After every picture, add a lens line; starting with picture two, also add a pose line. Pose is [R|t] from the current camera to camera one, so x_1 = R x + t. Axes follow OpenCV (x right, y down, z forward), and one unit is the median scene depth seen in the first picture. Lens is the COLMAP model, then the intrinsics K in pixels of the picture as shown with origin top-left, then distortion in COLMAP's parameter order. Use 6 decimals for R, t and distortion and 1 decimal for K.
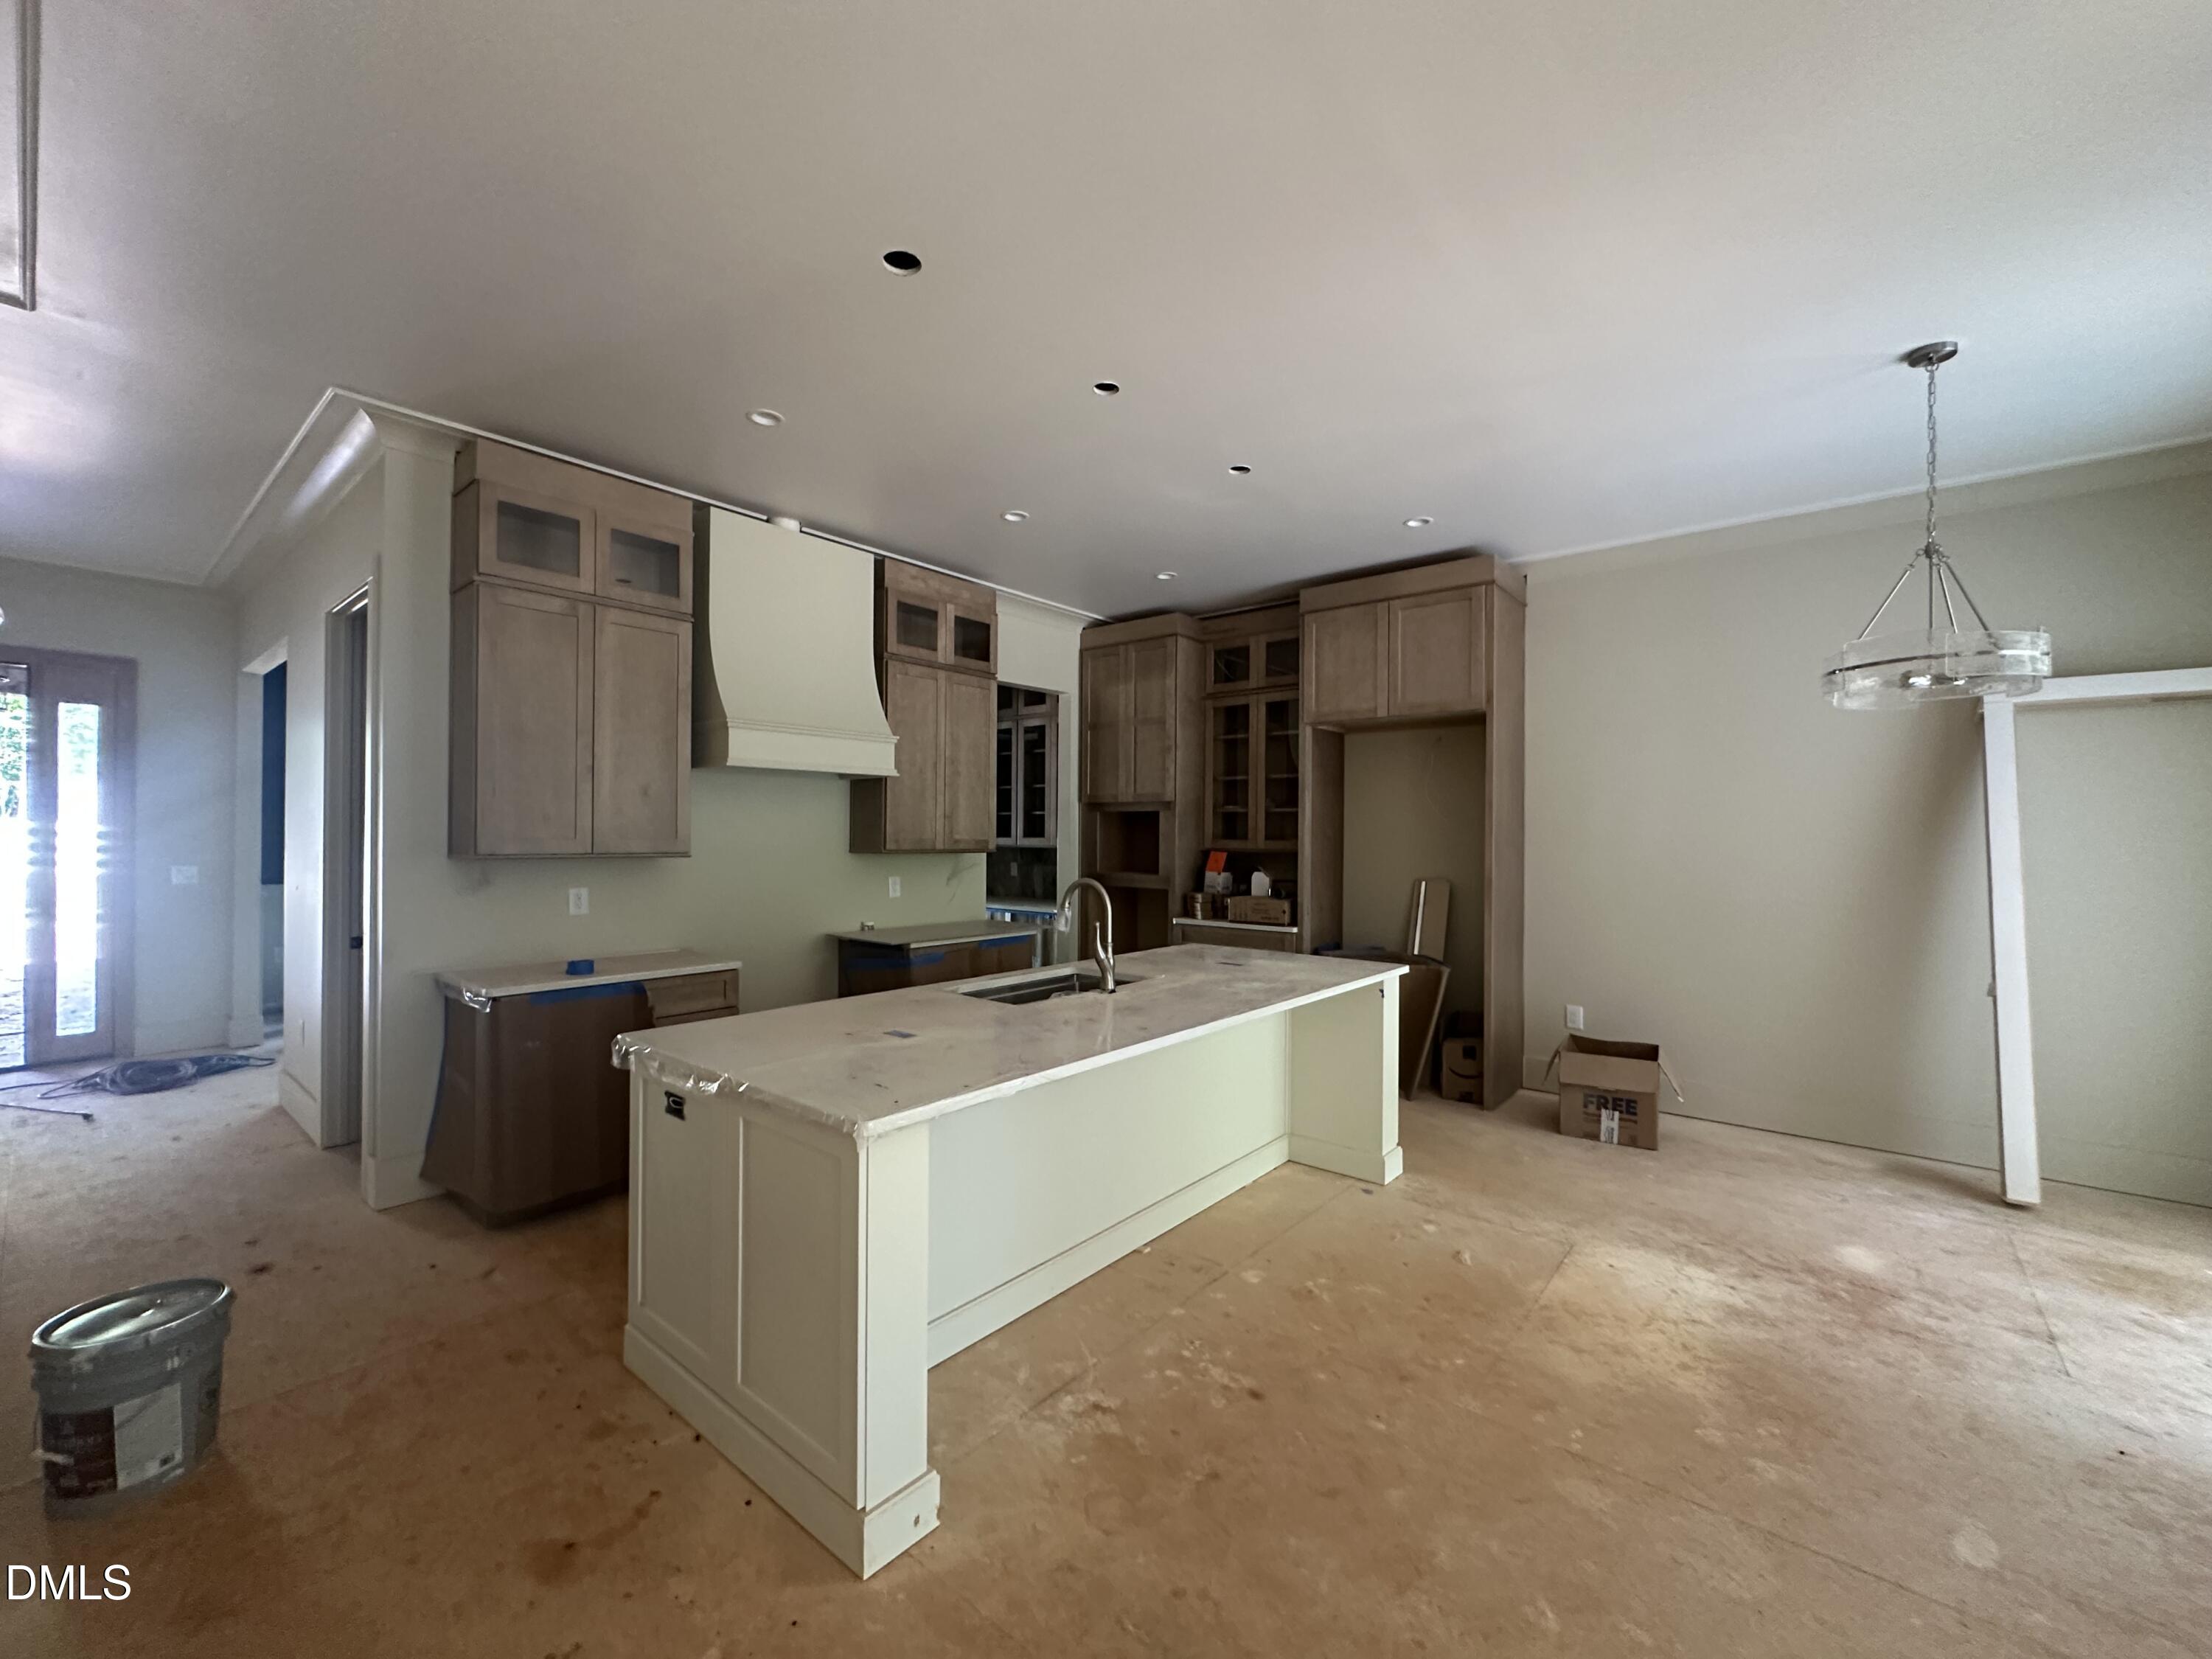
lens RADIAL K [[889.8, 0, 1106.0], [0, 889.8, 829.5], [0, 0, 1]] dist [-0.000478, -0.000246]
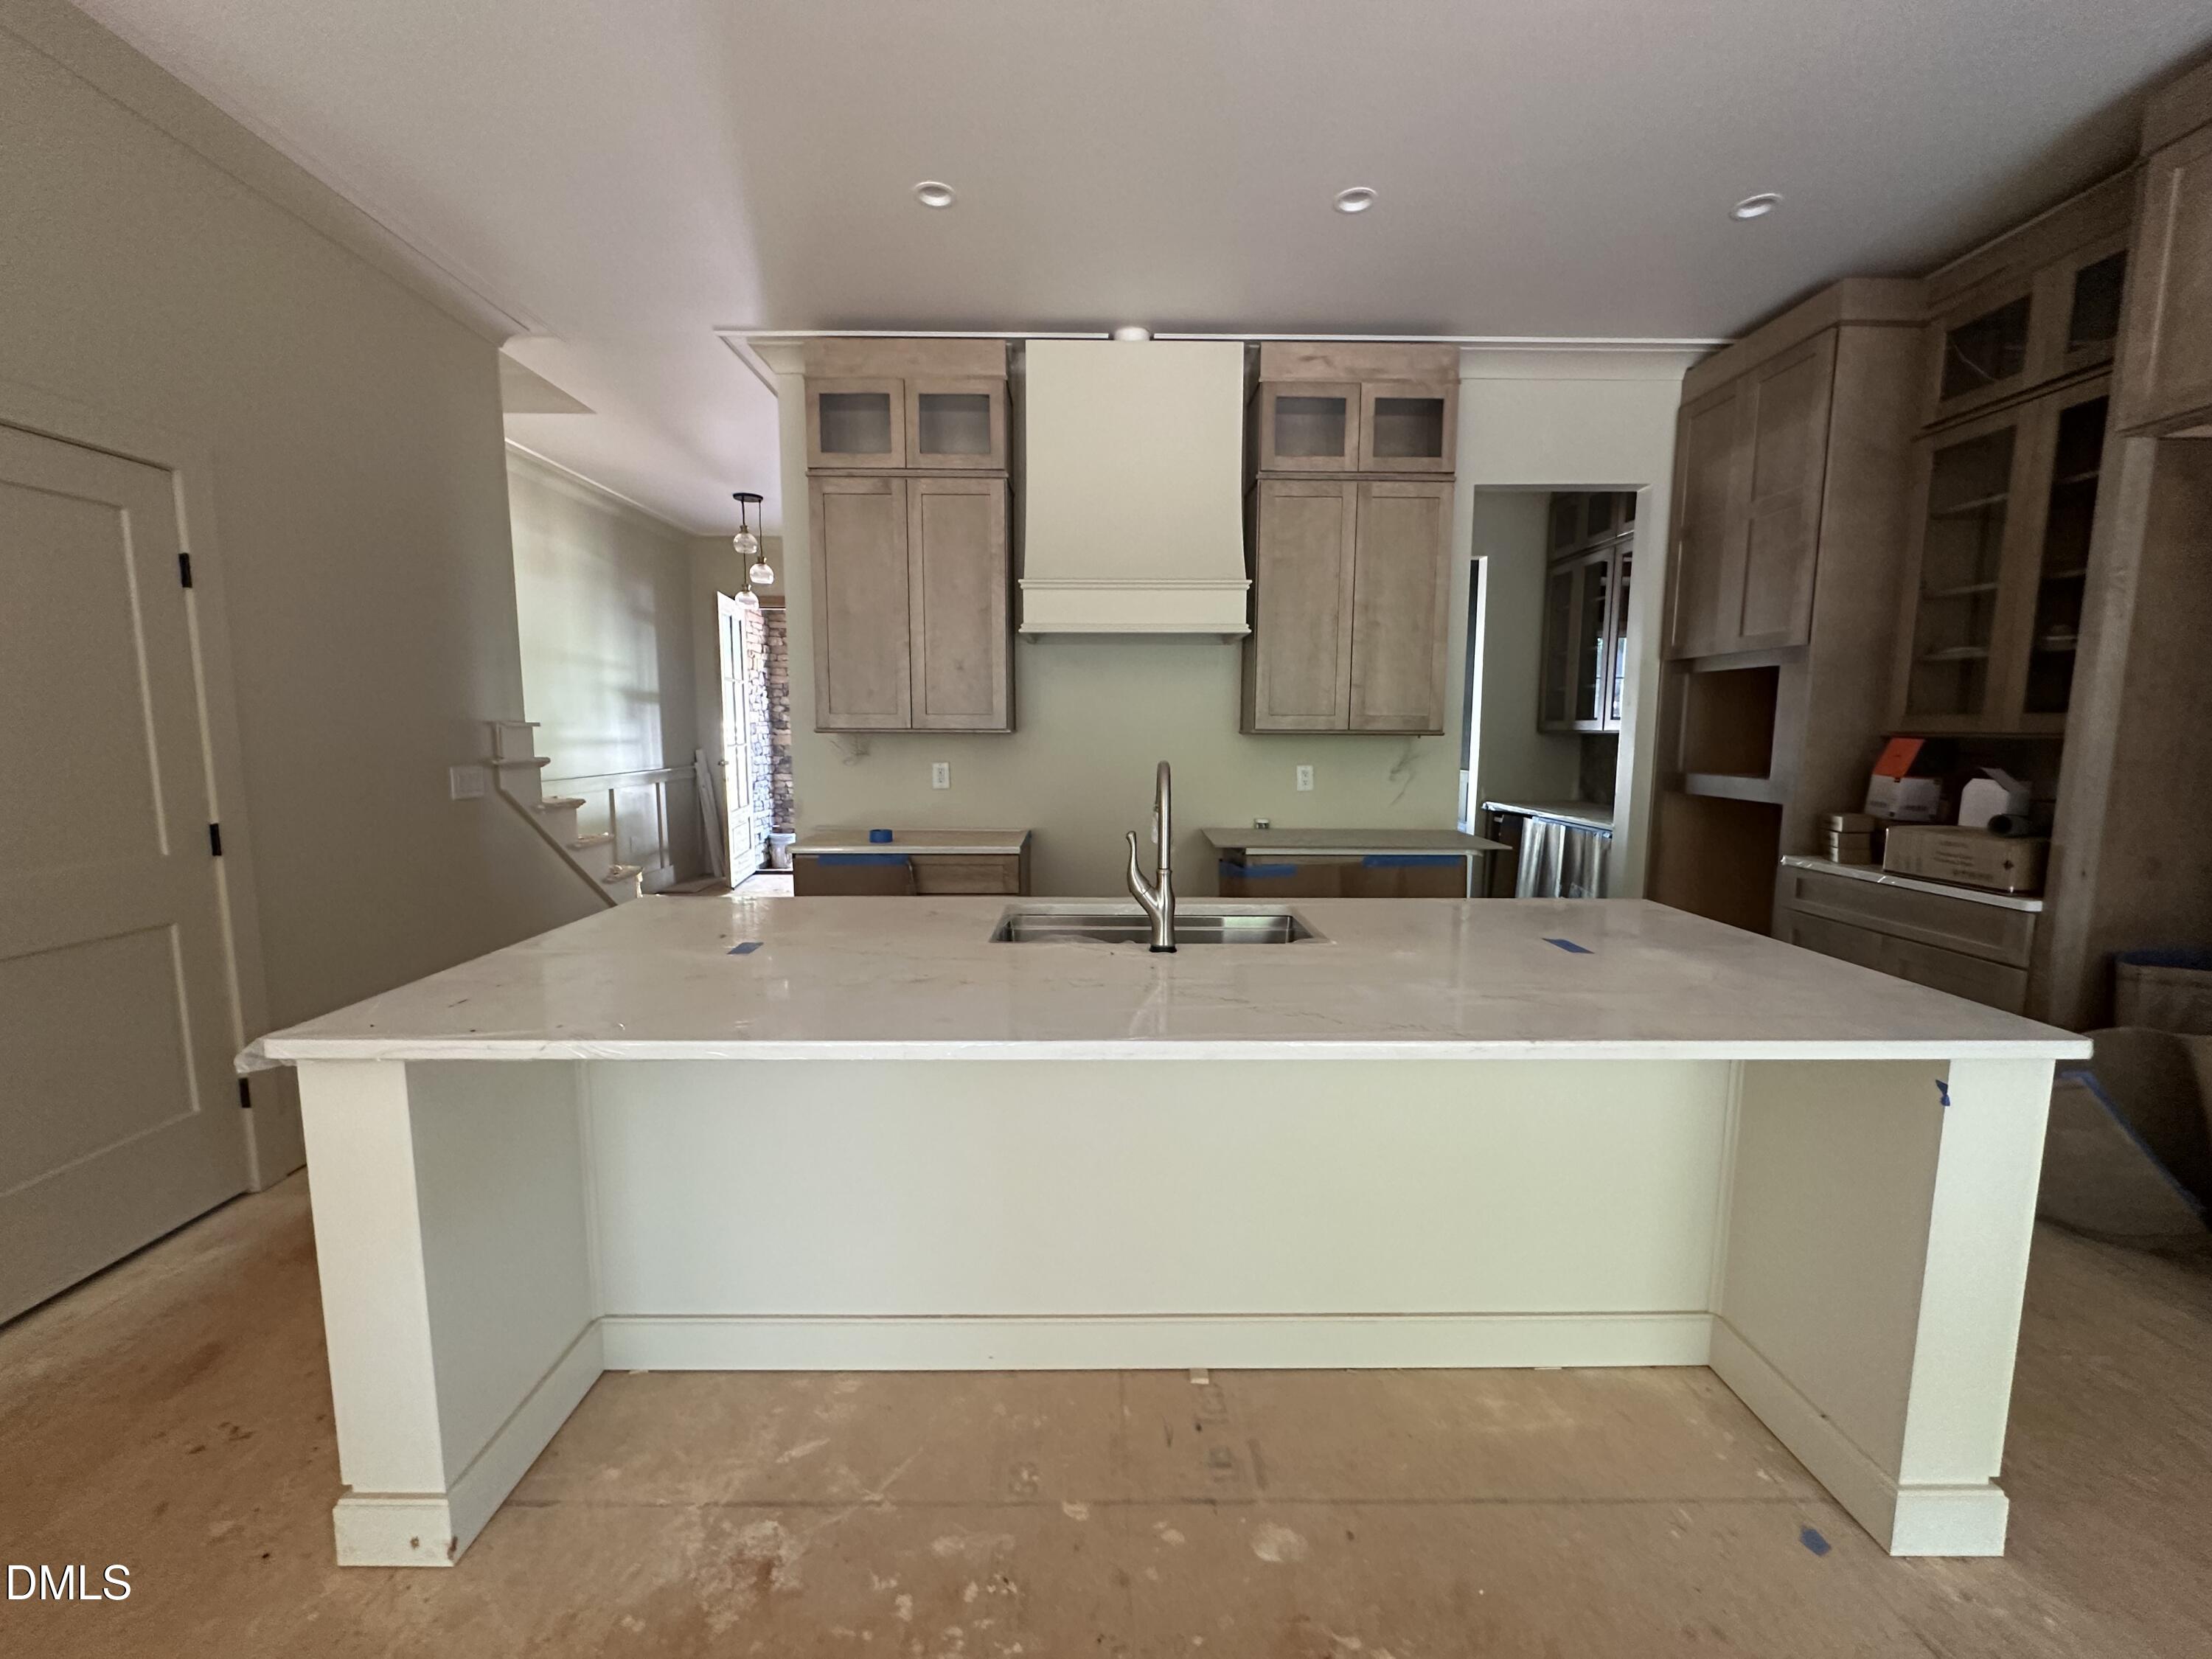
lens RADIAL K [[889.8, 0, 1106.0], [0, 889.8, 829.5], [0, 0, 1]] dist [-0.000478, -0.000246]
pose [[0.646136, 0.082768, -0.758721, 0.247973], [0.004460, 0.993676, 0.112197, 0.019742], [0.763209, -0.075878, 0.641681, 0.341400]]
